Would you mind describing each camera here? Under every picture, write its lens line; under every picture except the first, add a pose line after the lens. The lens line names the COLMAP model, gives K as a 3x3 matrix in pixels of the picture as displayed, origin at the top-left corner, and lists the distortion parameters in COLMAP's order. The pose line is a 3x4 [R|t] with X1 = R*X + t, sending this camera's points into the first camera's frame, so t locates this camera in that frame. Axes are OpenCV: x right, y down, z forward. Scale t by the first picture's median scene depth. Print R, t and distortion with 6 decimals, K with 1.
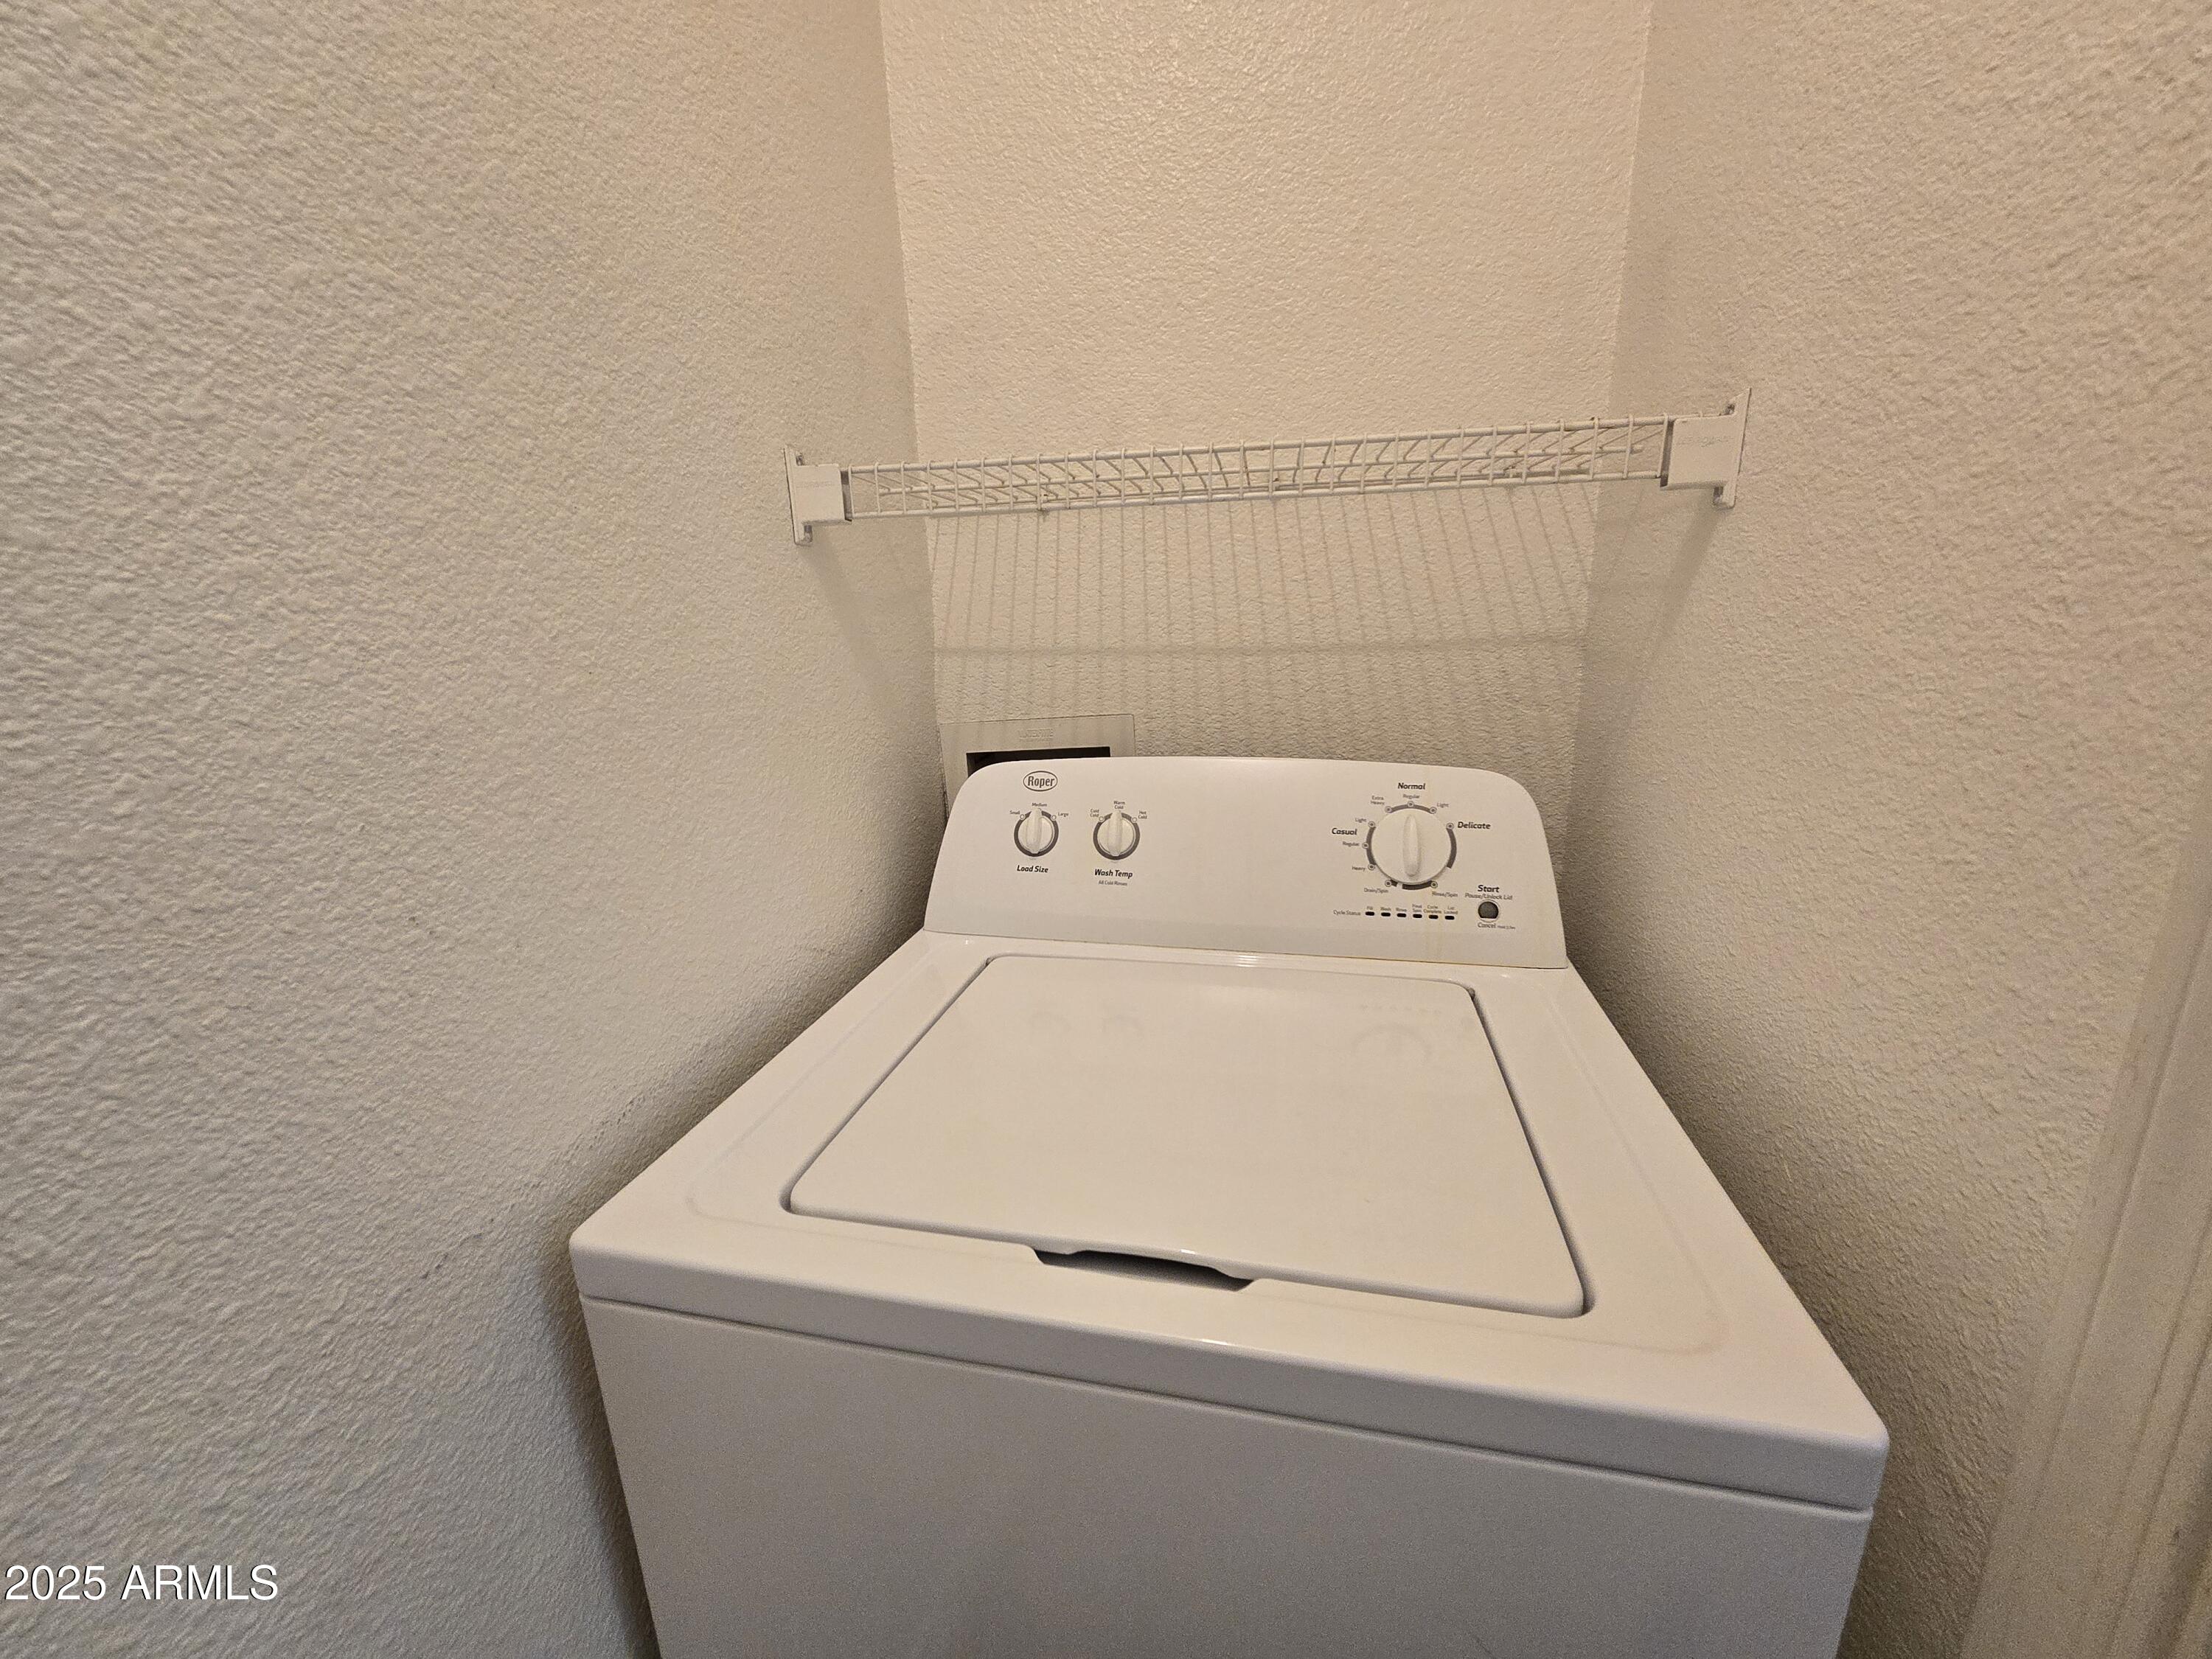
lens RADIAL K [[910.4, 0, 1099.2], [0, 910.4, 826.9], [0, 0, 1]] dist [-0.008809, 0.000456]
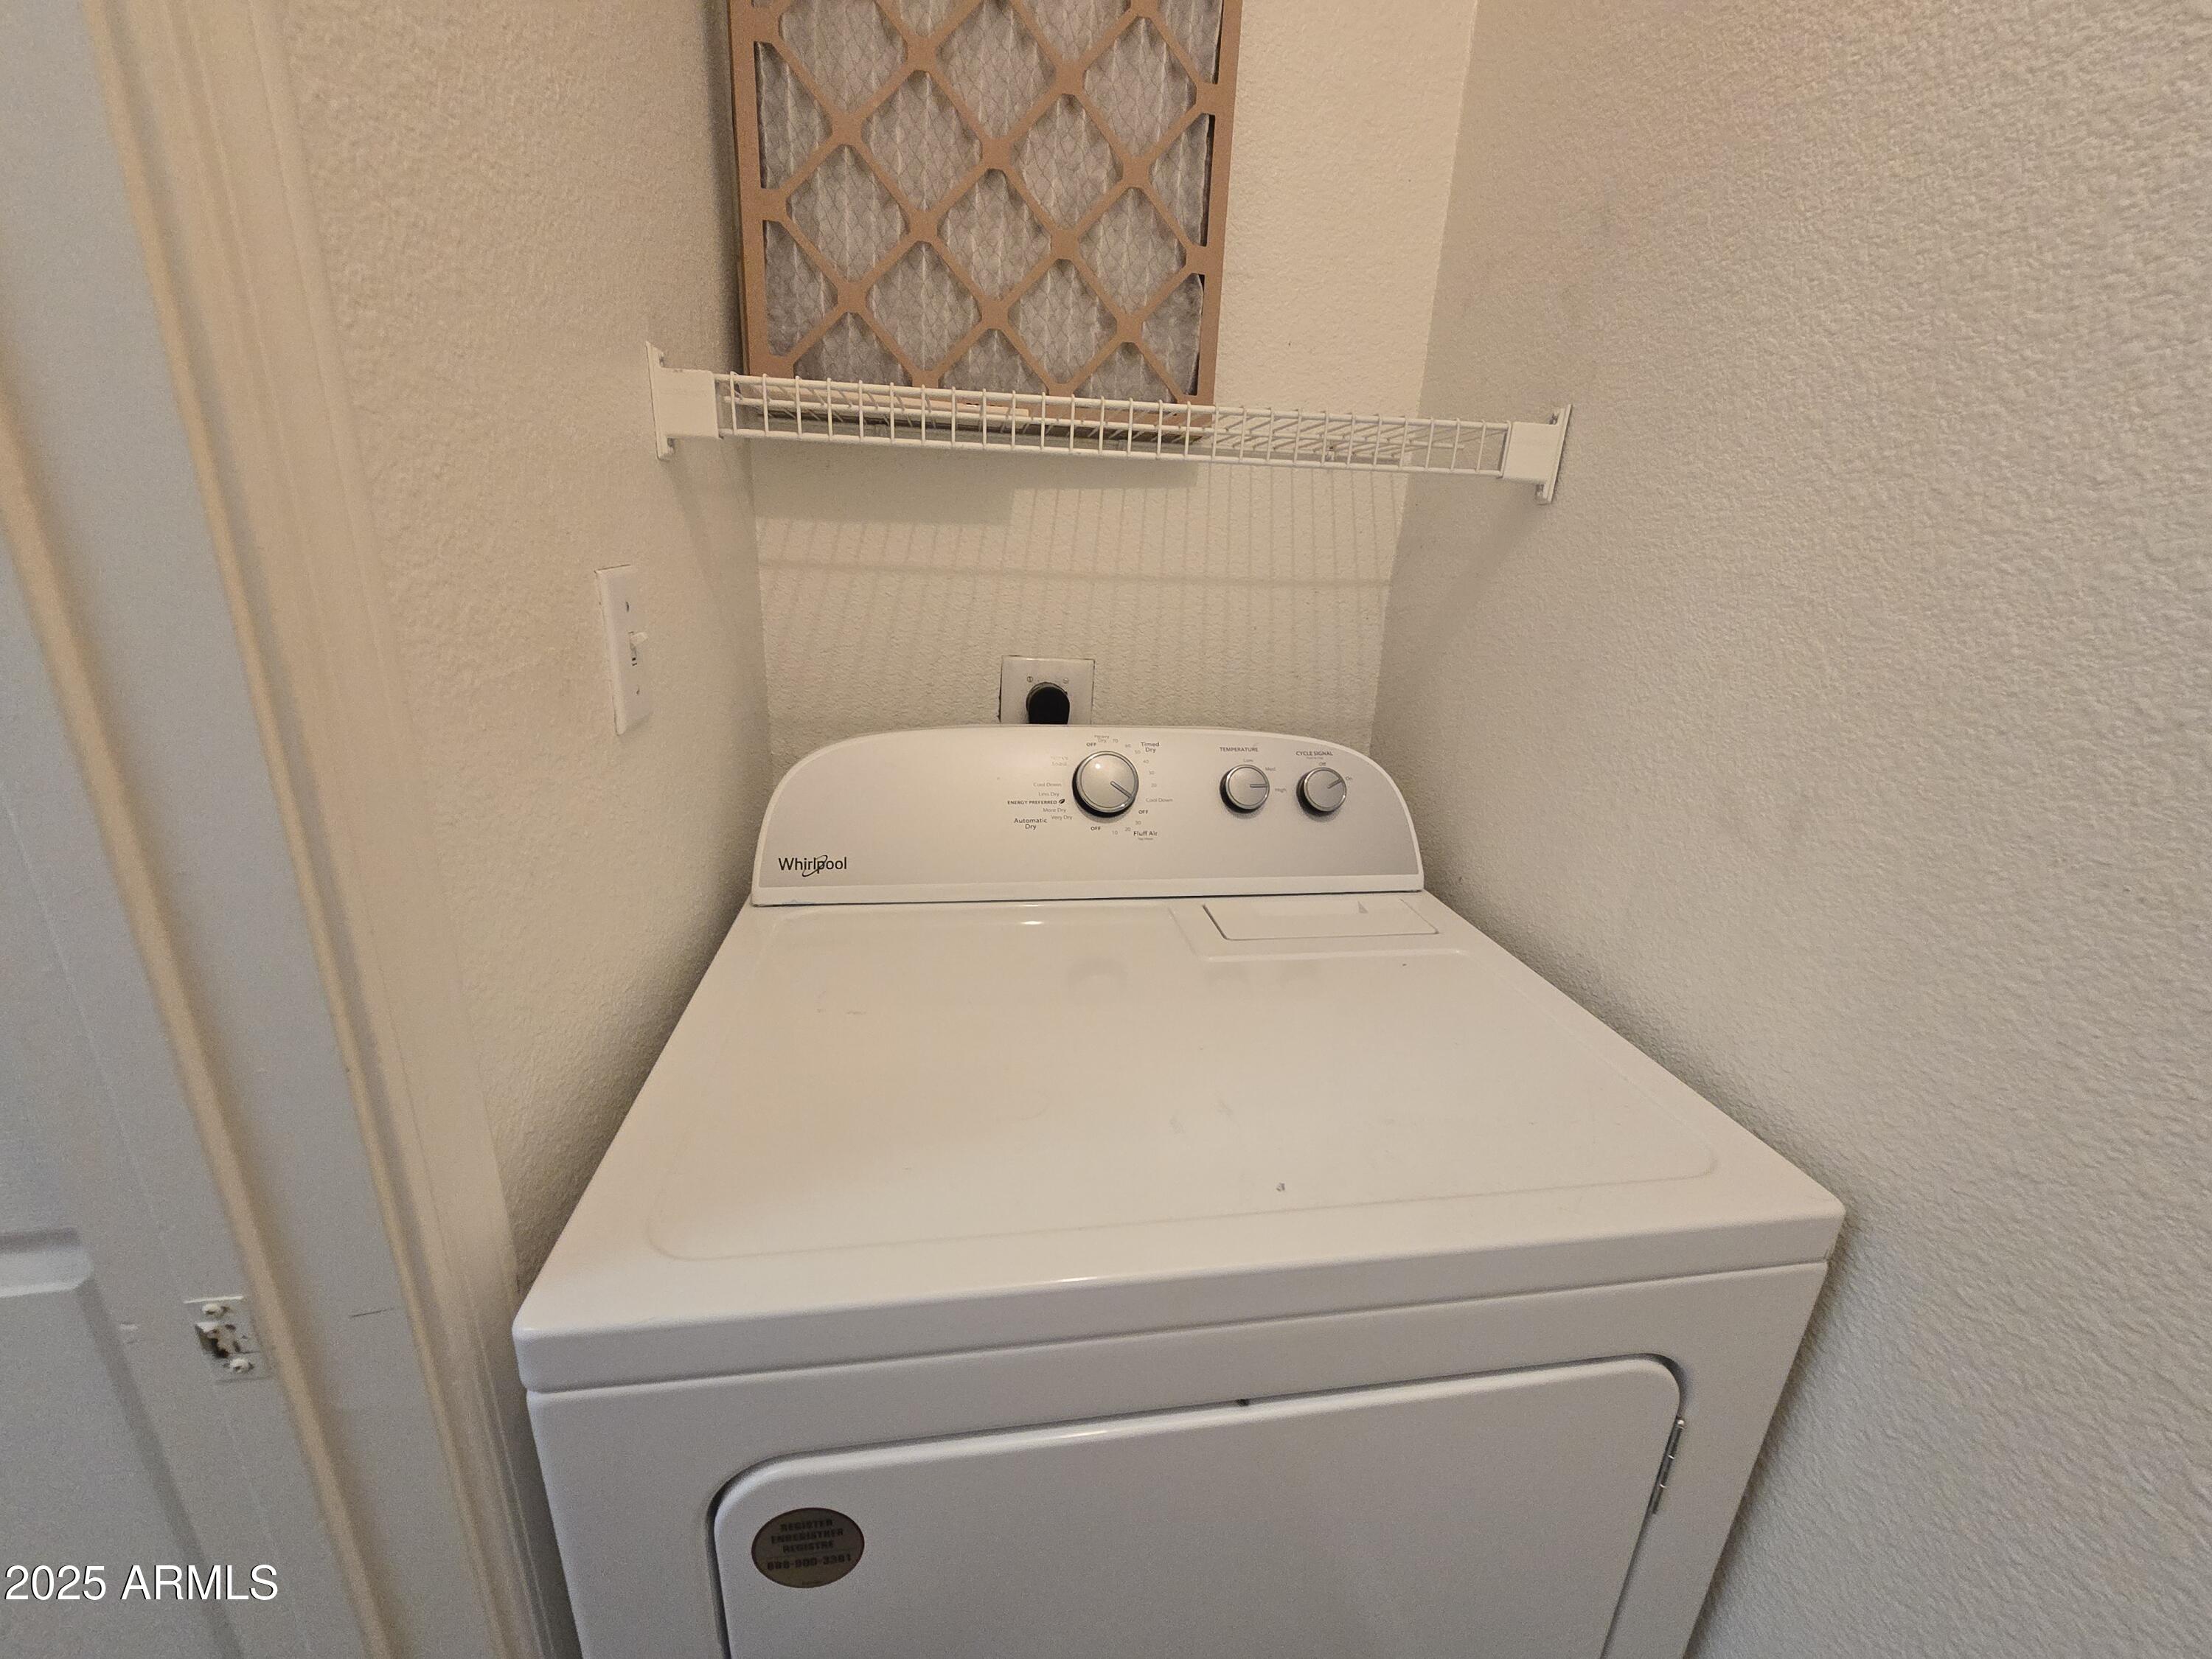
lens RADIAL K [[910.4, 0, 1095.2], [0, 910.4, 829.7], [0, 0, 1]] dist [-0.008809, 0.000456]
pose [[0.929395, -0.053027, 0.365256, -0.282463], [0.034528, 0.997777, 0.056998, -0.007553], [-0.367467, -0.040362, 0.929160, 0.065909]]
